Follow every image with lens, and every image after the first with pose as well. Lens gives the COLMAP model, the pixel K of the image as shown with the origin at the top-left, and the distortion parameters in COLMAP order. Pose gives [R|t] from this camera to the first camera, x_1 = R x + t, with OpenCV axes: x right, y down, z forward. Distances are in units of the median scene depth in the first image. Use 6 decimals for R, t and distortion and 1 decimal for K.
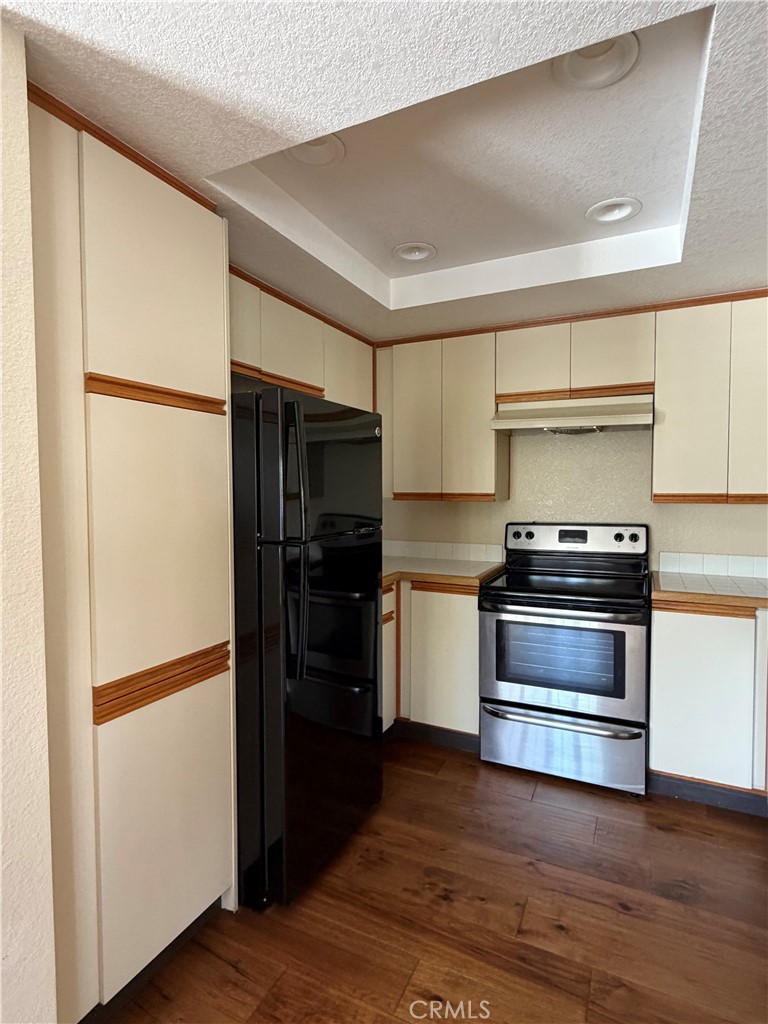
lens RADIAL K [[529.7, 0, 385.1], [0, 529.7, 512.2], [0, 0, 1]] dist [-0.006980, -0.000607]
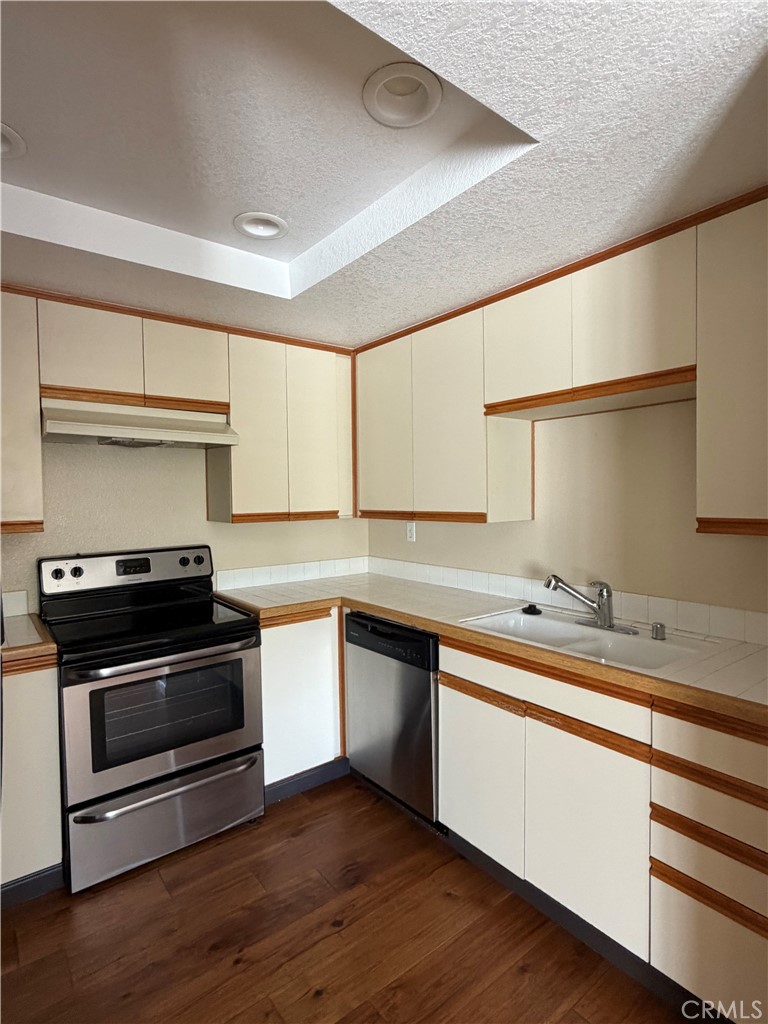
lens RADIAL K [[529.7, 0, 384.0], [0, 529.7, 511.2], [0, 0, 1]] dist [-0.006980, -0.000607]
pose [[0.431642, -0.030555, 0.901527, -0.282206], [0.051860, 0.998614, 0.009016, -0.035745], [-0.900553, 0.042861, 0.432628, 0.313536]]
